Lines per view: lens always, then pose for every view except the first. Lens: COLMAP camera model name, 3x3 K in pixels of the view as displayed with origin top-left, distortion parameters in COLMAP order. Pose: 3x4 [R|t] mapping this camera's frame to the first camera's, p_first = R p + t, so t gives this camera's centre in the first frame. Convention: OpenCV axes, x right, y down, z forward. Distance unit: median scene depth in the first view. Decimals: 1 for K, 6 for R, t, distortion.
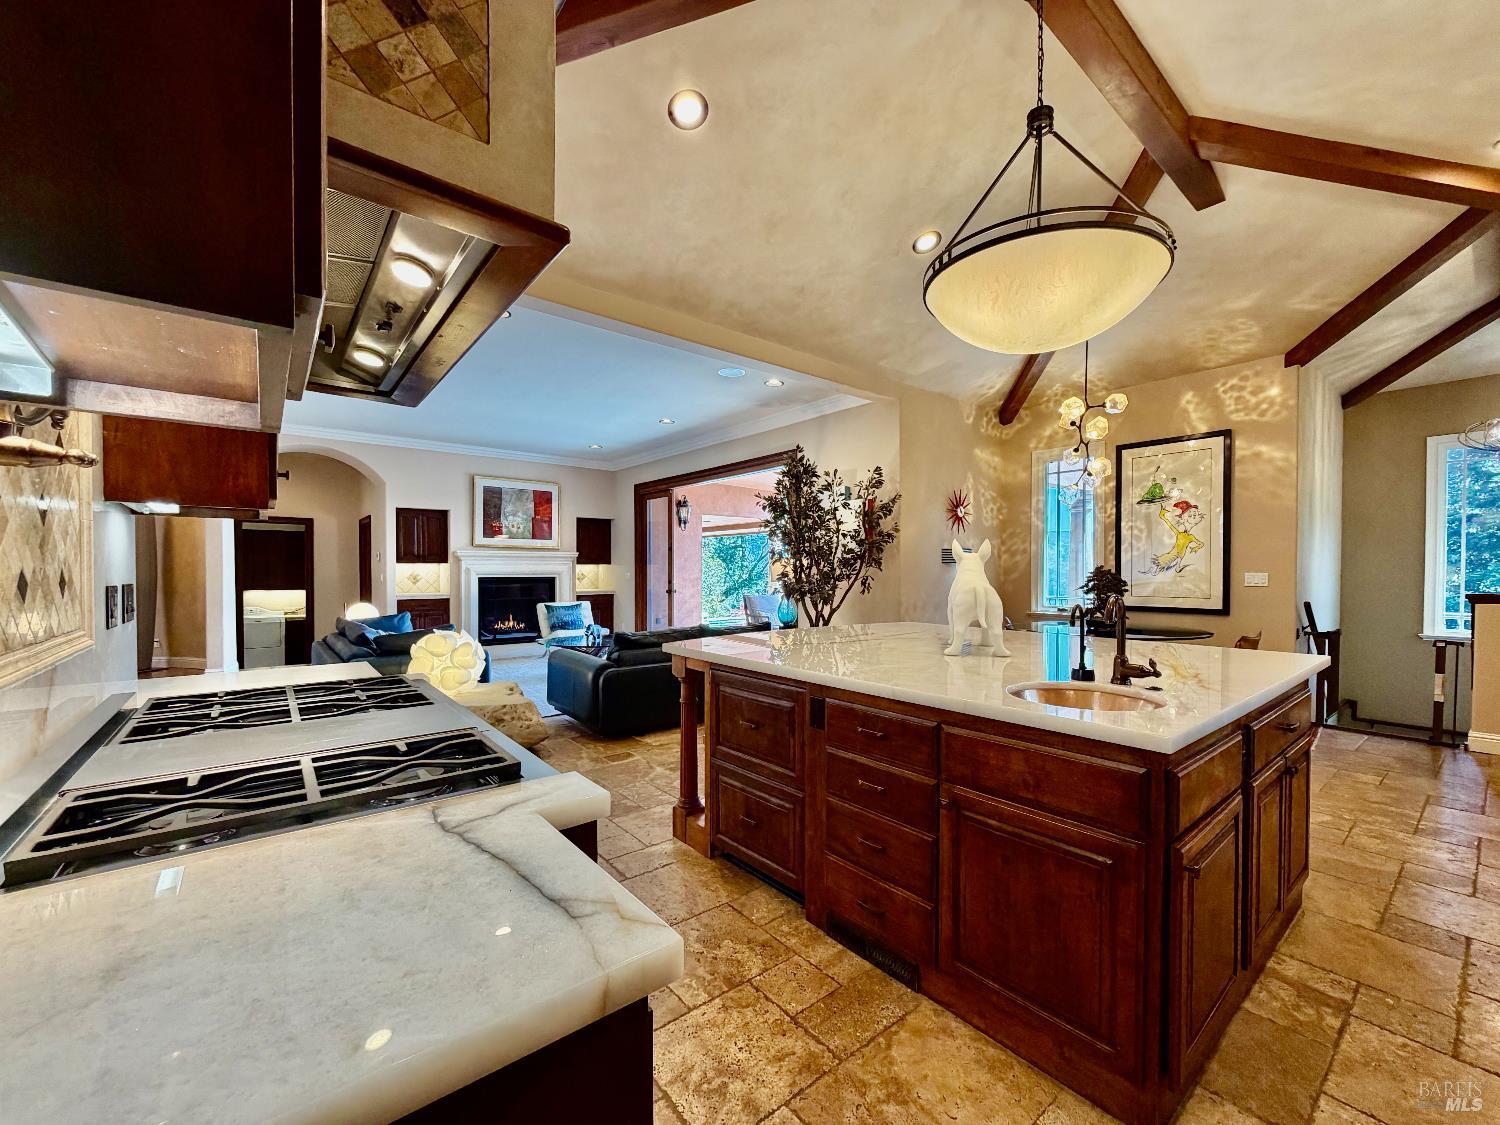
lens RADIAL K [[608.9, 0, 789.9], [0, 608.9, 579.1], [0, 0, 1]] dist [0.008018, -0.000063]
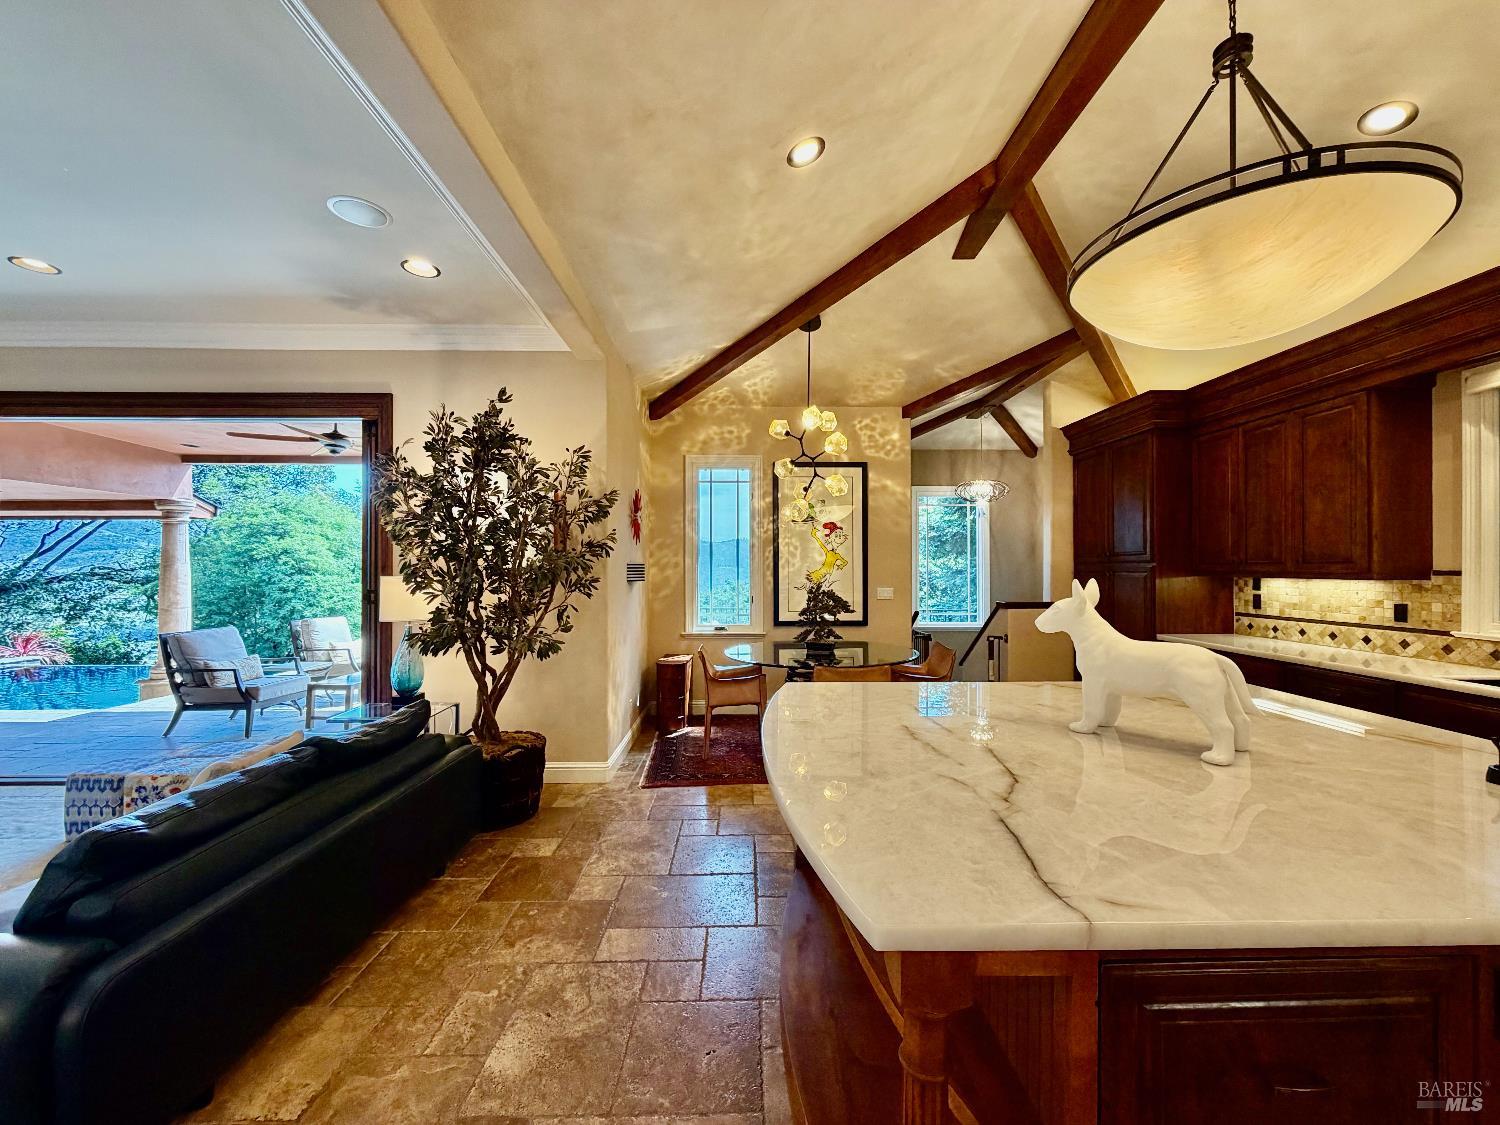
lens RADIAL K [[596.1, 0, 755.5], [0, 596.1, 561.0], [0, 0, 1]] dist [-0.000647, -0.000233]
pose [[0.642898, 0.007726, 0.765913, -0.264163], [0.013105, 0.999692, -0.021084, -0.040446], [-0.765840, 0.023592, 0.642598, 0.449545]]
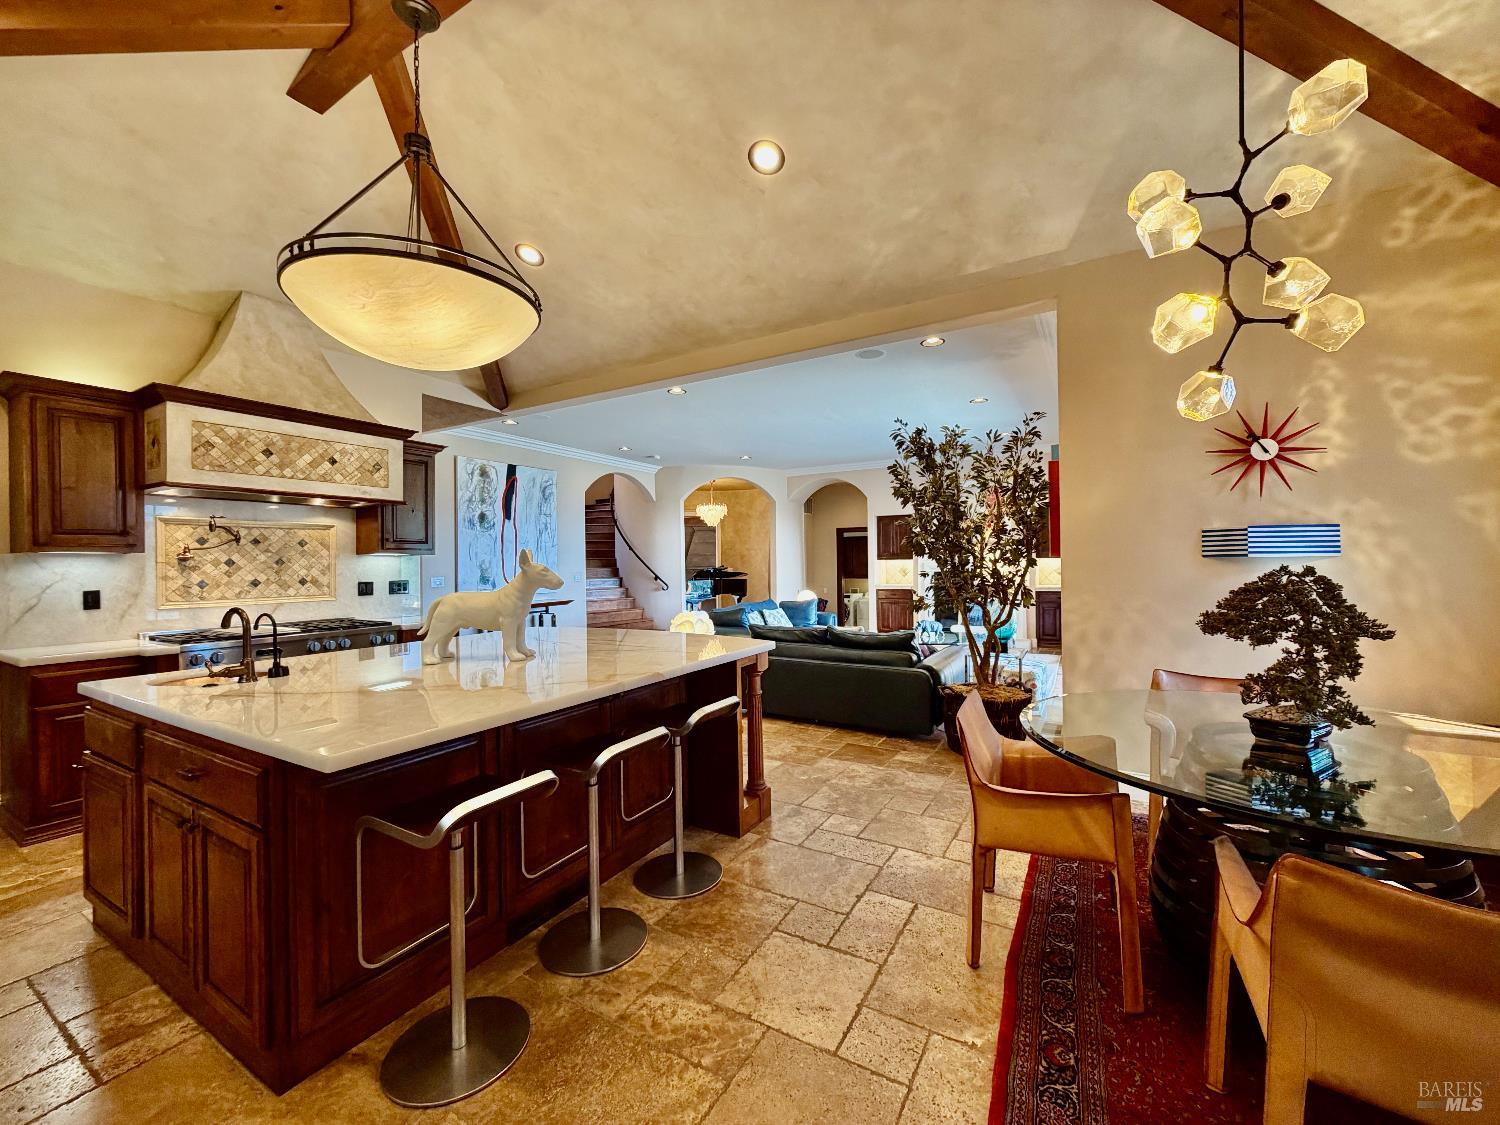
lens RADIAL K [[596.1, 0, 755.5], [0, 596.1, 561.0], [0, 0, 1]] dist [-0.000647, -0.000233]
pose [[0.325719, -0.006062, -0.945447, 0.697611], [-0.004778, 0.999956, -0.008057, -0.020467], [0.945455, 0.007142, 0.325676, 0.551805]]
